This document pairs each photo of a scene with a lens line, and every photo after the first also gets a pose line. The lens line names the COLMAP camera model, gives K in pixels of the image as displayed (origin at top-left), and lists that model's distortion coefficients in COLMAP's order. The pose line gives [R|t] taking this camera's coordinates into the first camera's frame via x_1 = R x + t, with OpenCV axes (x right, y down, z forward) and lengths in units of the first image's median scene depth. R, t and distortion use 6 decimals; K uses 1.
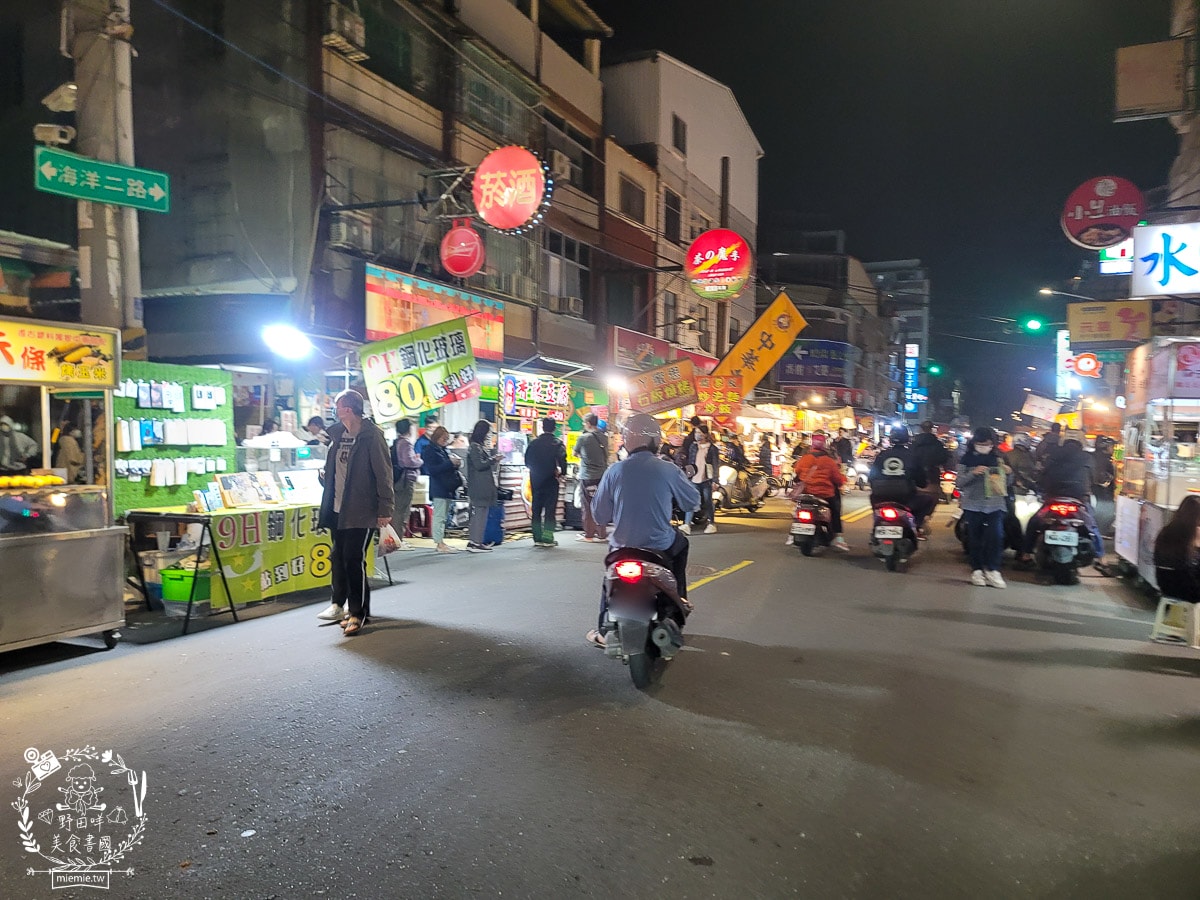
lens RADIAL K [[878.4, 0, 605.3], [0, 878.4, 460.6], [0, 0, 1]] dist [0.095939, -0.093968]
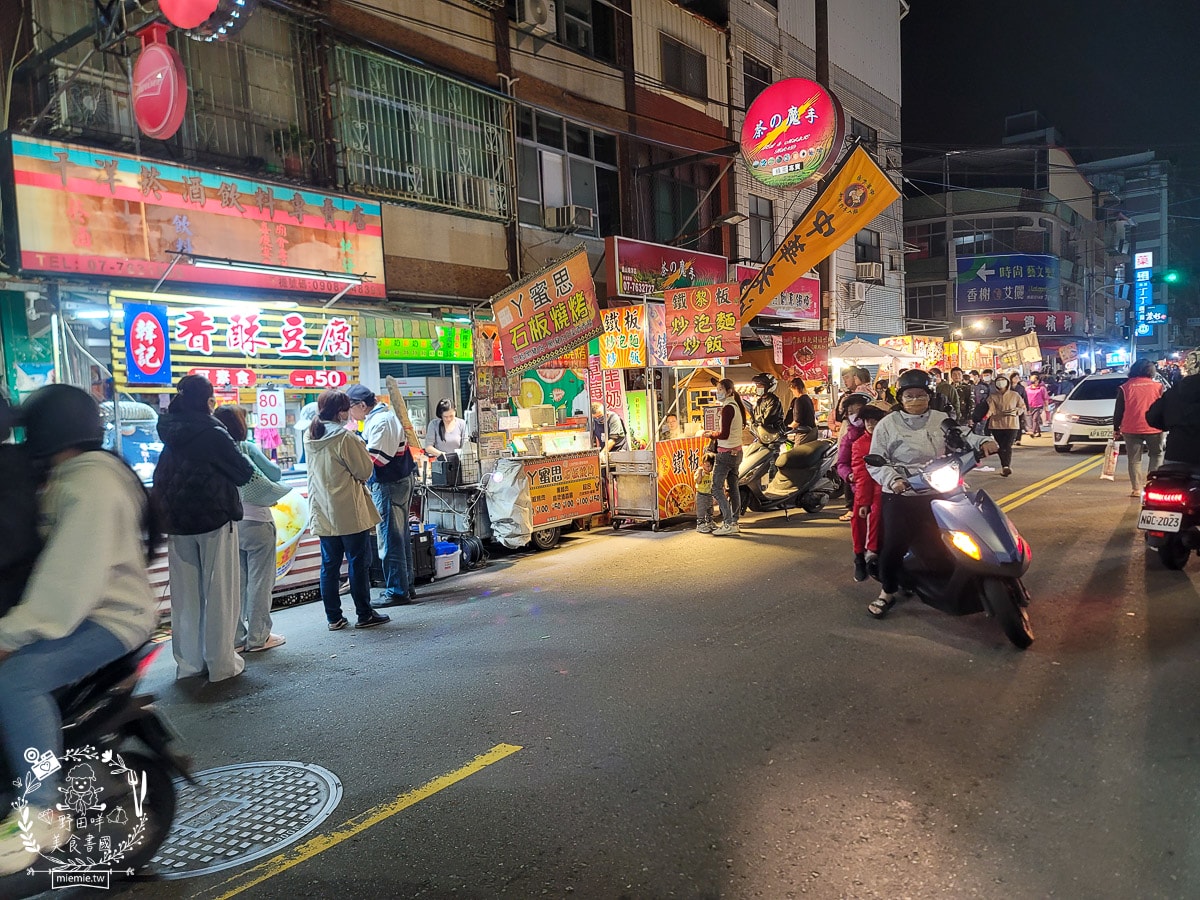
lens RADIAL K [[878.4, 0, 605.3], [0, 878.4, 460.6], [0, 0, 1]] dist [0.095939, -0.093968]
pose [[0.974370, -0.050147, -0.219290, 0.120347], [0.059926, 0.997473, 0.038167, -0.006552], [0.216822, -0.050330, 0.974913, 0.276225]]
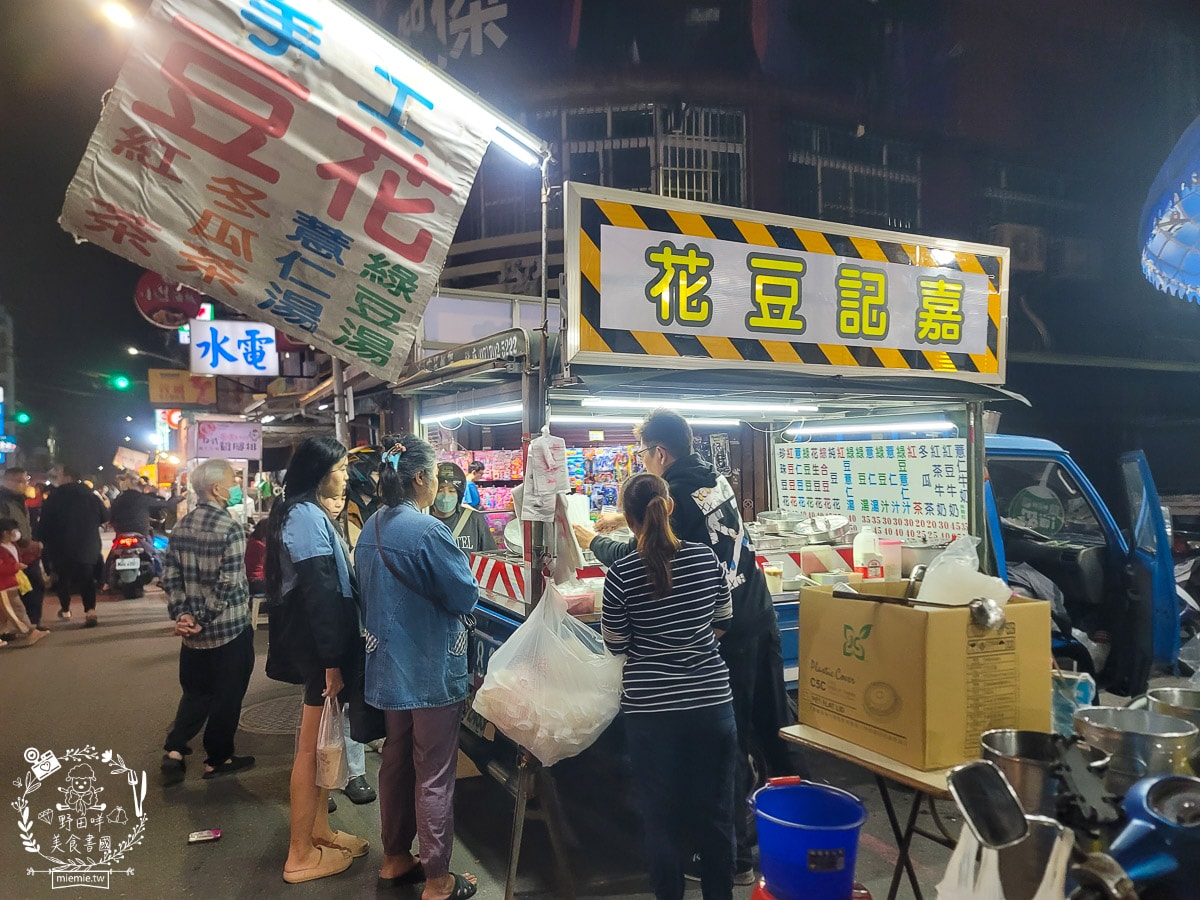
lens RADIAL K [[878.4, 0, 605.3], [0, 878.4, 460.6], [0, 0, 1]] dist [0.095939, -0.093968]
pose [[0.601572, -0.016194, 0.798654, -0.046005], [0.057496, 0.998079, -0.023069, 0.002162], [-0.796747, 0.059797, 0.601348, -0.139807]]
